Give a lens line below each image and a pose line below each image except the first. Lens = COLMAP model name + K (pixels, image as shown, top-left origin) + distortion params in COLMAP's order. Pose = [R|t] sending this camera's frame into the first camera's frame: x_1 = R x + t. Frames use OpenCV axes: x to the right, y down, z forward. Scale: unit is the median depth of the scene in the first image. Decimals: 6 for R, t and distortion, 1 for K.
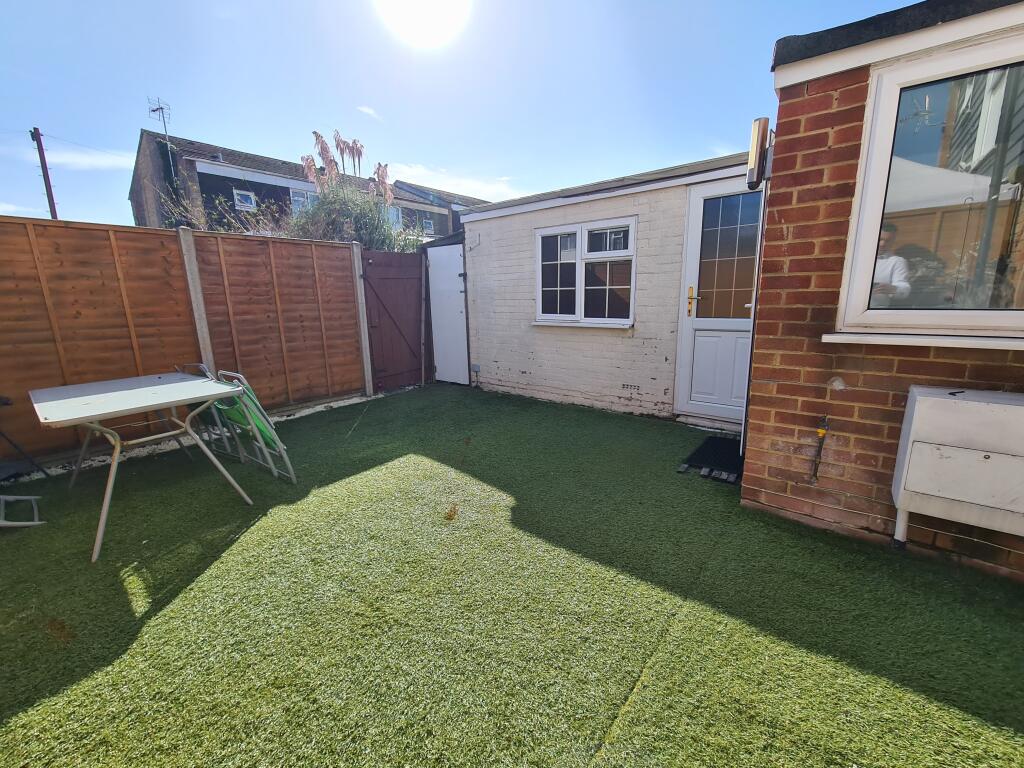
lens RADIAL K [[418.1, 0, 513.2], [0, 418.1, 385.4], [0, 0, 1]] dist [-0.001439, -0.000456]
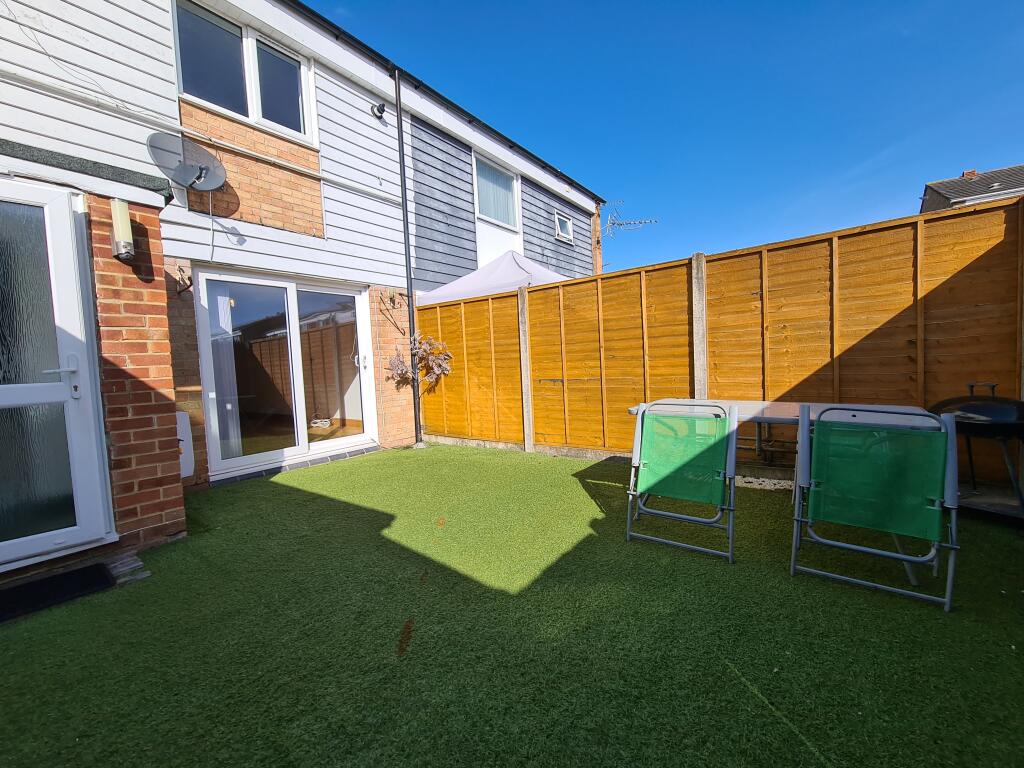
lens RADIAL K [[418.1, 0, 511.0], [0, 418.1, 384.7], [0, 0, 1]] dist [-0.001439, -0.000456]
pose [[-0.997794, 0.066311, -0.003243, -0.378926], [0.063158, 0.963145, 0.261462, -0.375079], [0.020461, 0.260680, -0.965208, 2.125481]]
